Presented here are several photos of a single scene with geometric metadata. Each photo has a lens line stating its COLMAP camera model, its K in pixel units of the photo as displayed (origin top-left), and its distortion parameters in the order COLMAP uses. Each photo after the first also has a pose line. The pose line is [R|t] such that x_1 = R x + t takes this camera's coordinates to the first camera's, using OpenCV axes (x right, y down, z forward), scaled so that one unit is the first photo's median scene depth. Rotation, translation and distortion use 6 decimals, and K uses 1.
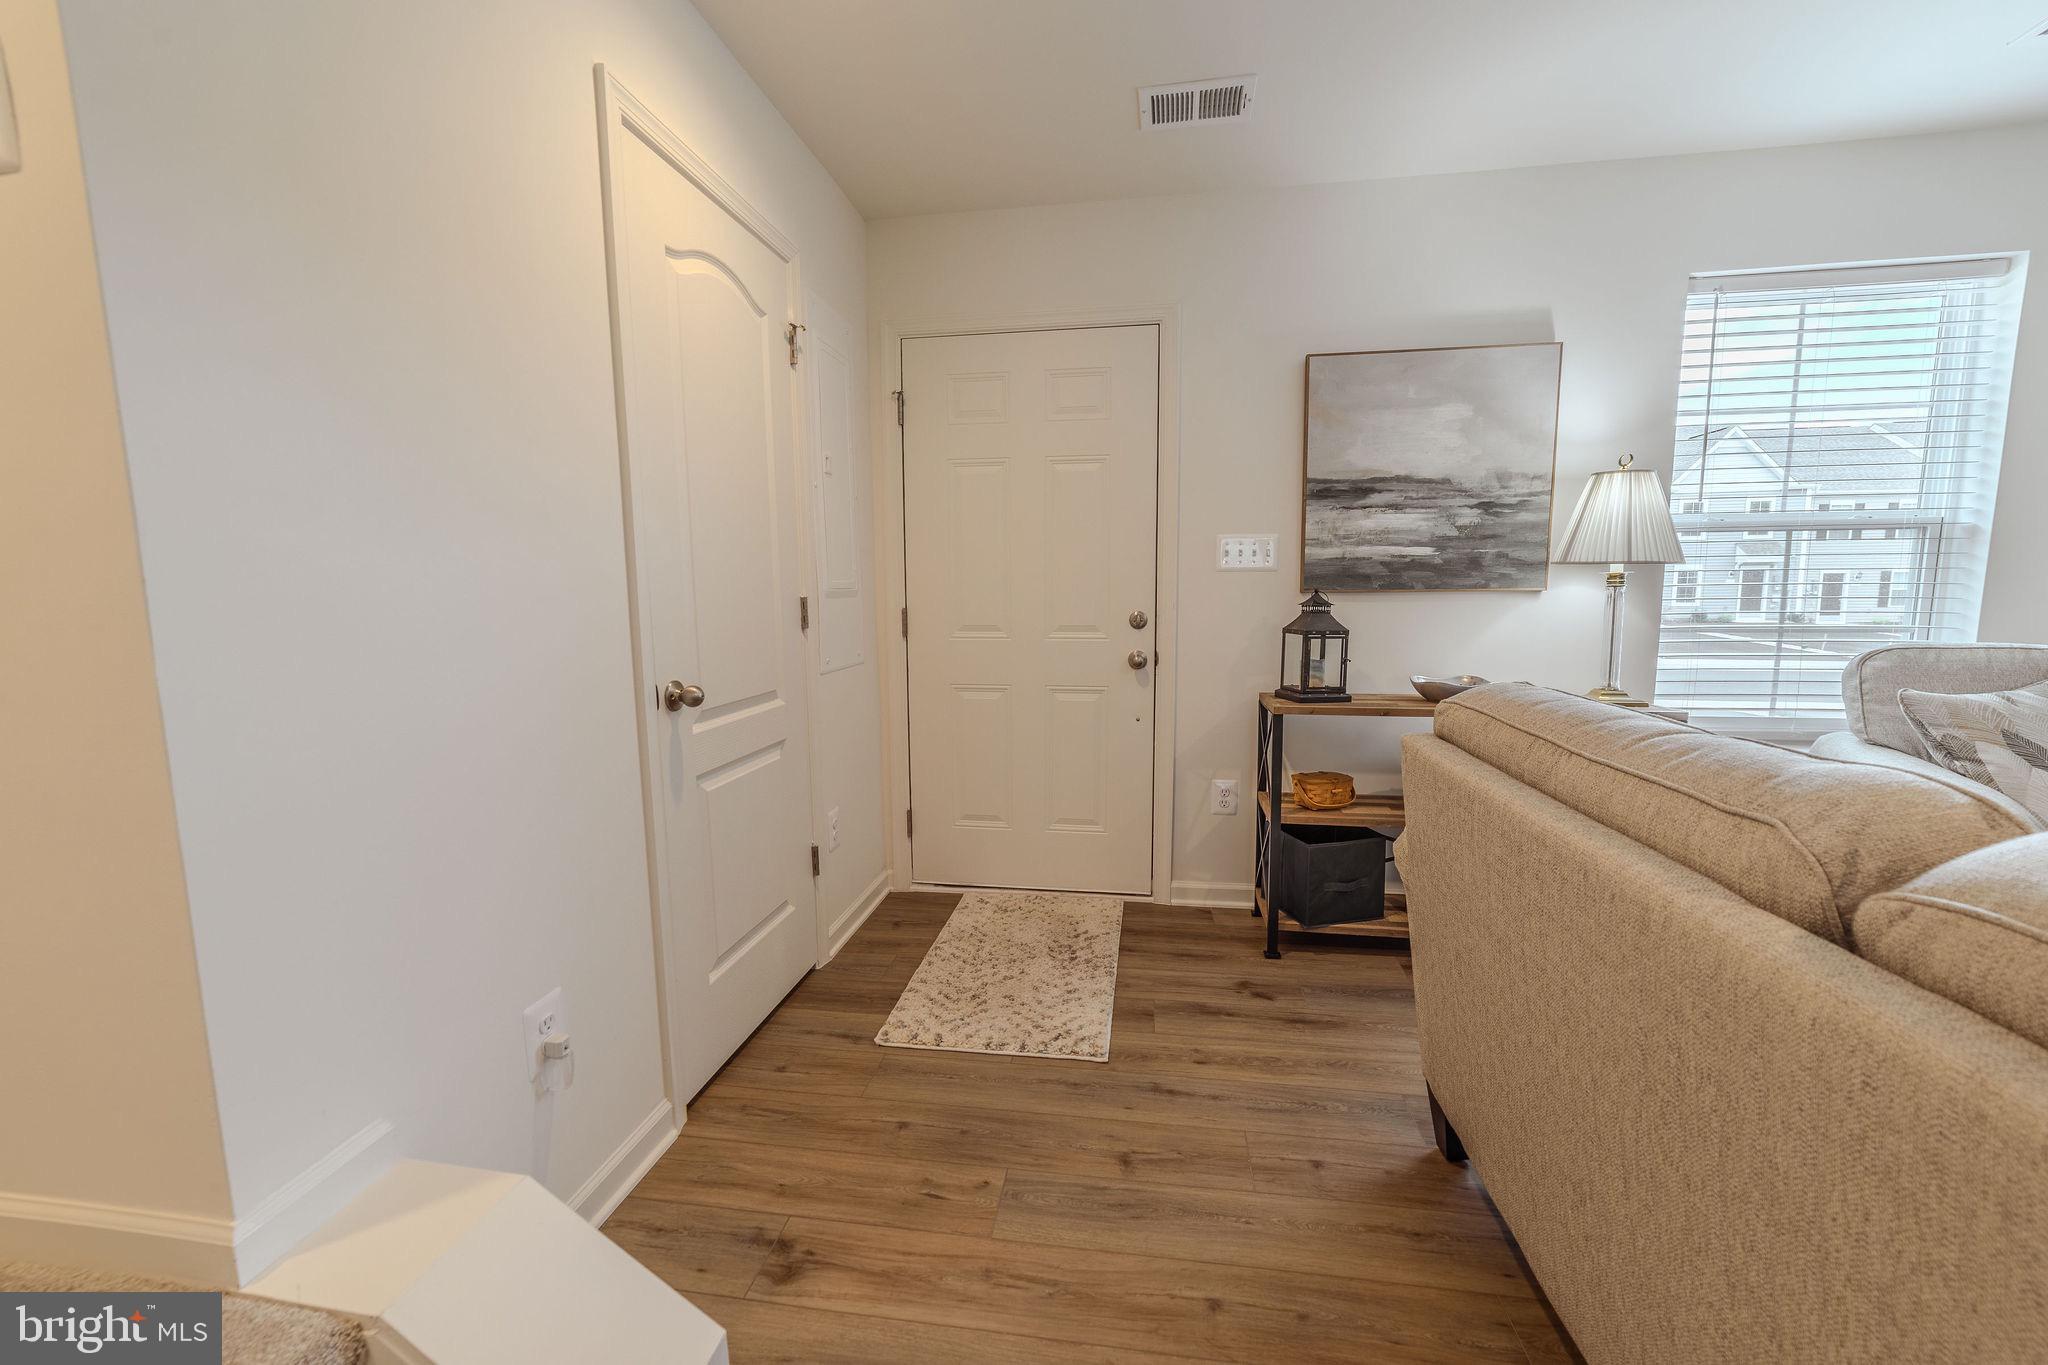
lens RADIAL K [[814.7, 0, 1024.1], [0, 814.7, 678.8], [0, 0, 1]] dist [-0.019336, 0.006367]
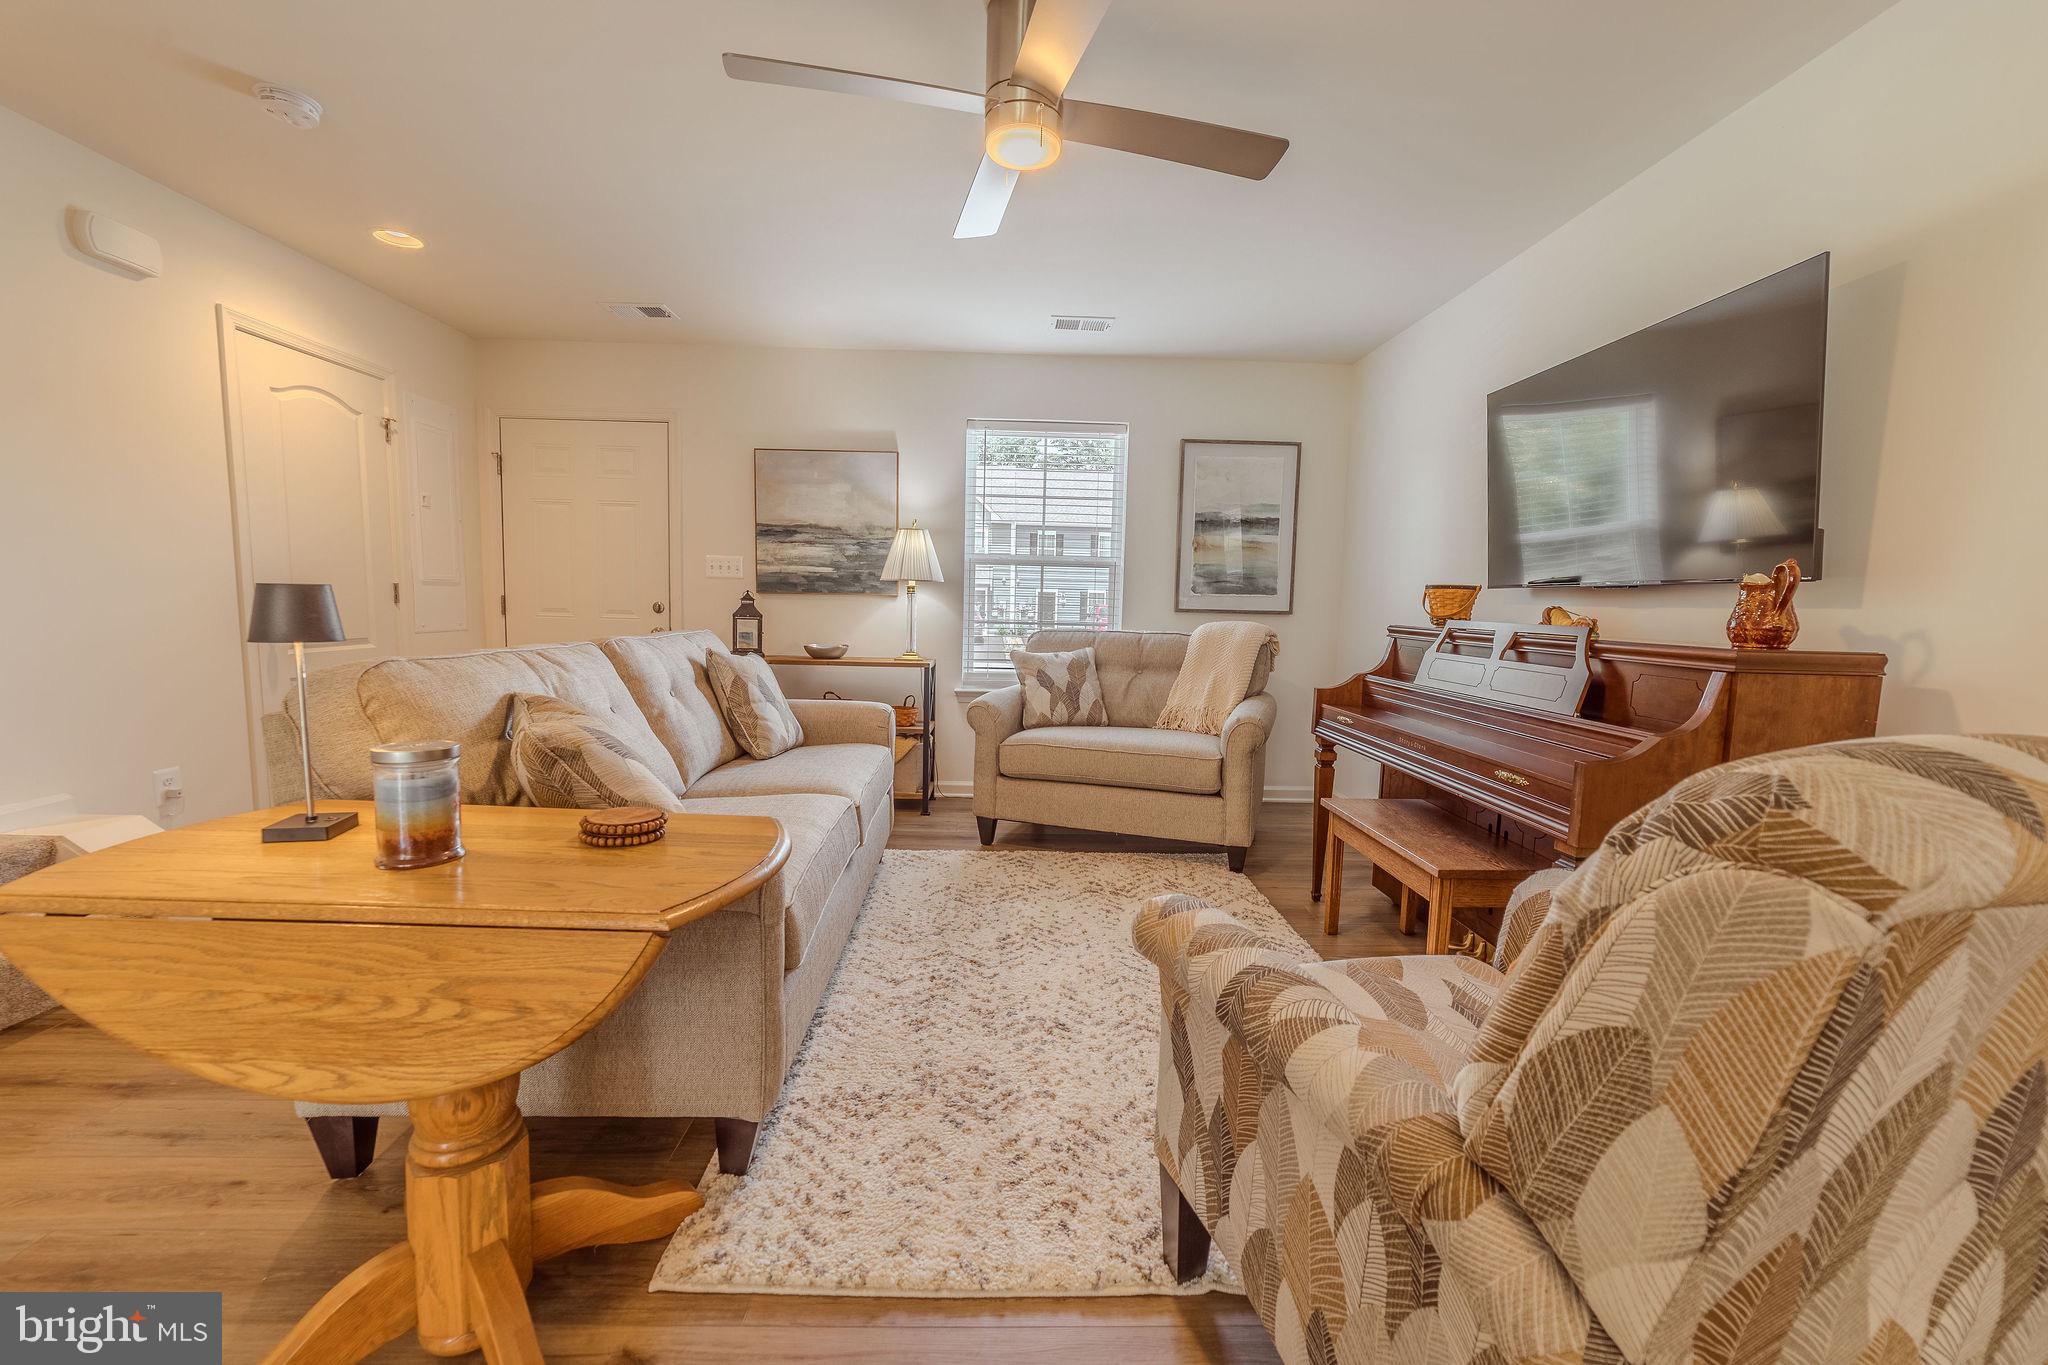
lens RADIAL K [[814.7, 0, 1028.7], [0, 814.7, 681.9], [0, 0, 1]] dist [-0.019336, 0.006367]
pose [[0.983371, 0.015171, 0.180973, 0.624117], [-0.012564, 0.999800, -0.015545, 0.096599], [-0.181173, 0.013013, 0.983365, -0.740048]]
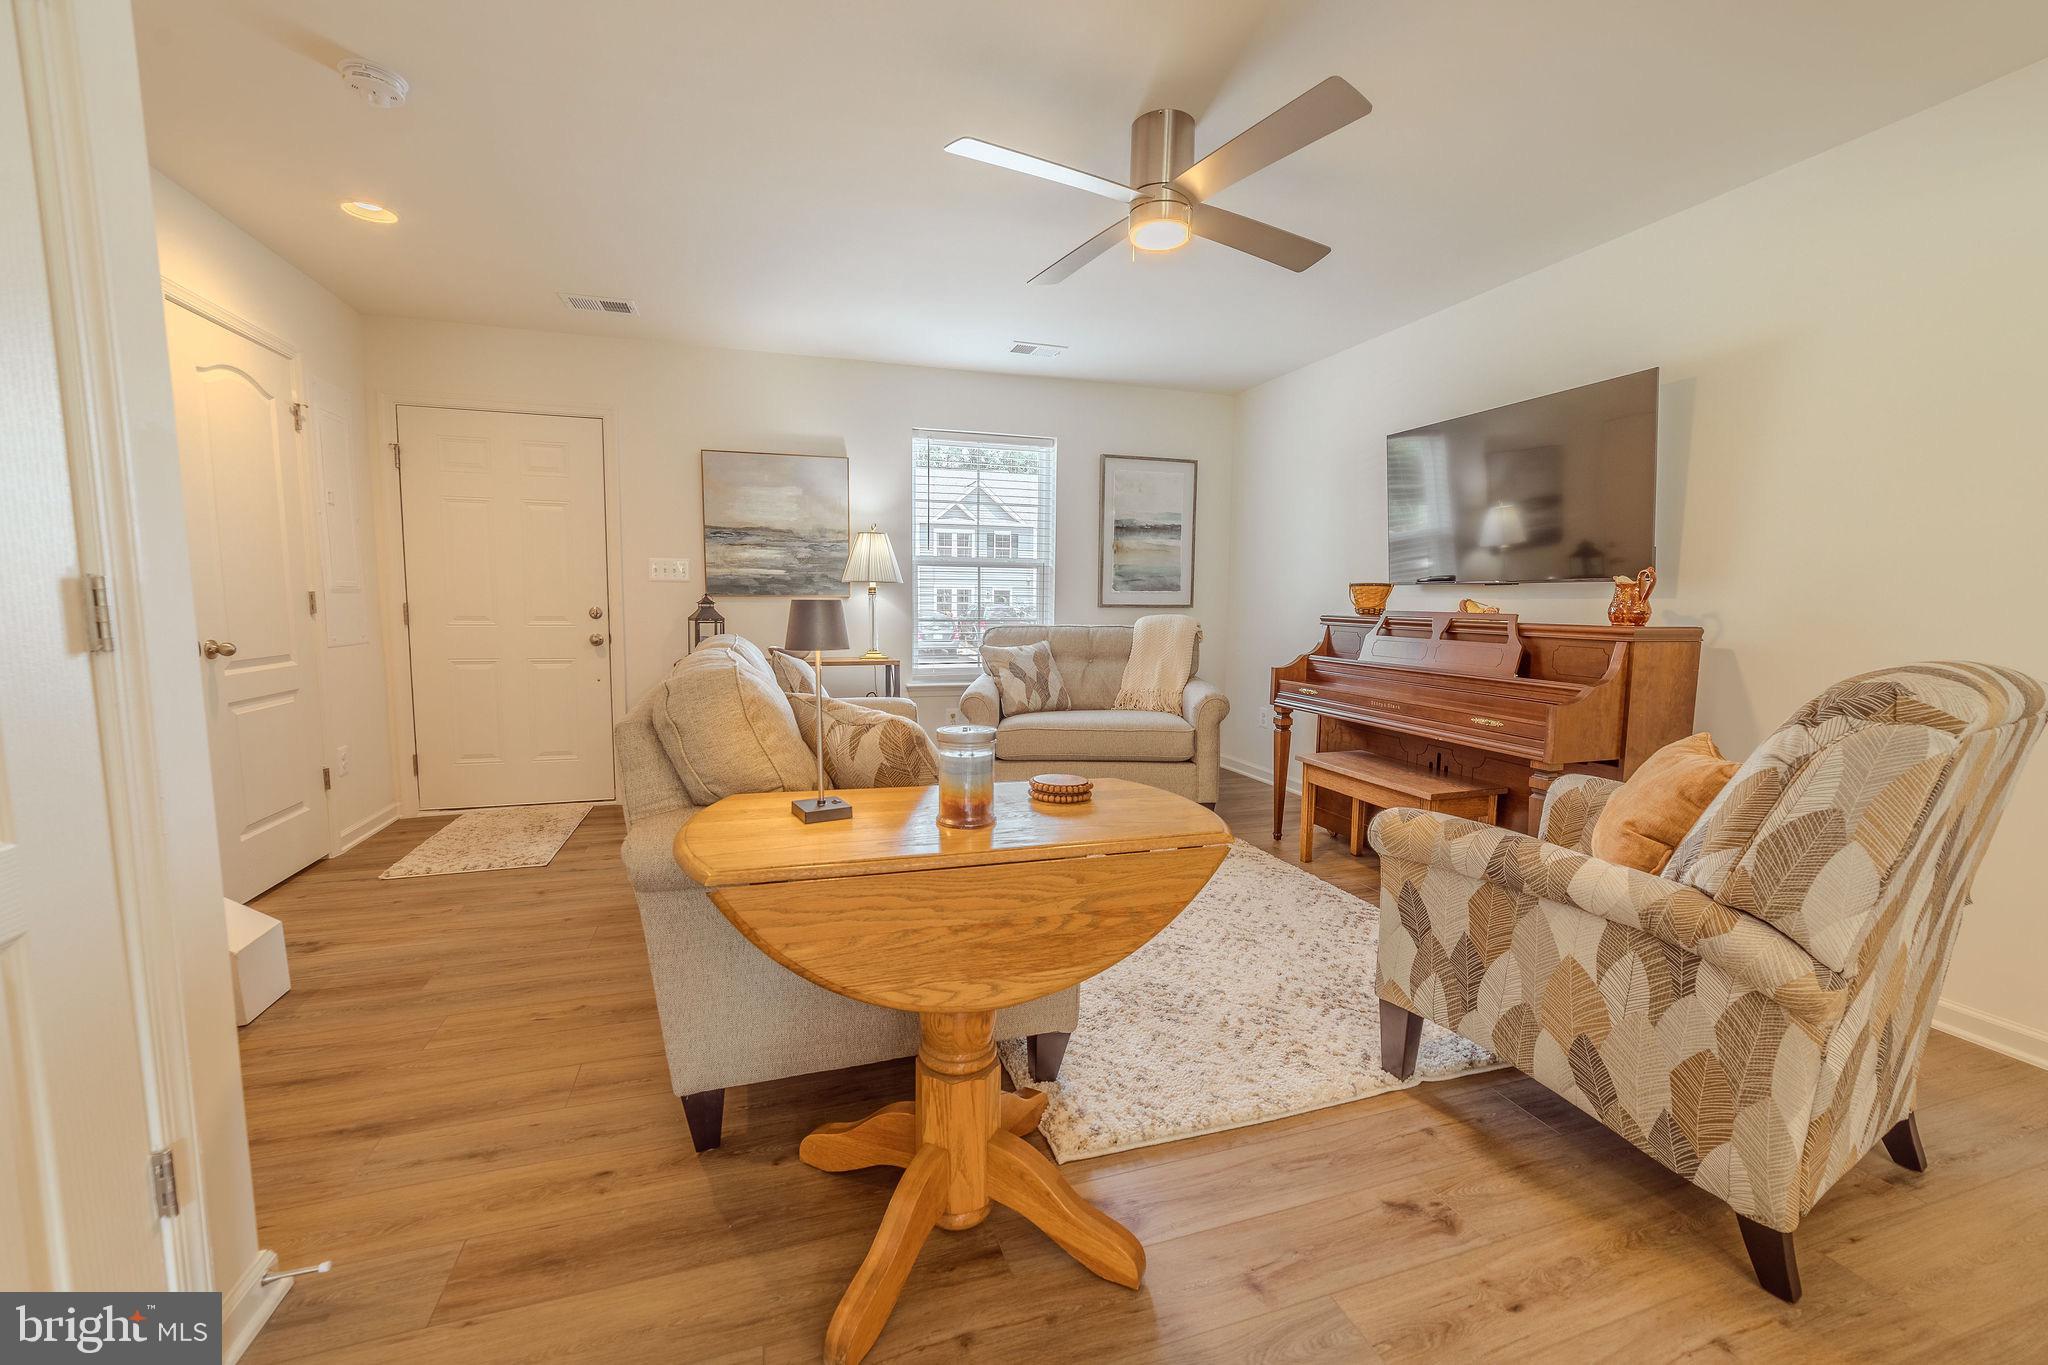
lens RADIAL K [[814.7, 0, 1024.4], [0, 814.7, 681.3], [0, 0, 1]] dist [-0.019336, 0.006367]
pose [[0.891818, -0.028219, 0.451514, 0.185726], [0.034840, 0.999373, -0.006356, 0.100557], [-0.451052, 0.021399, 0.892241, -0.754642]]
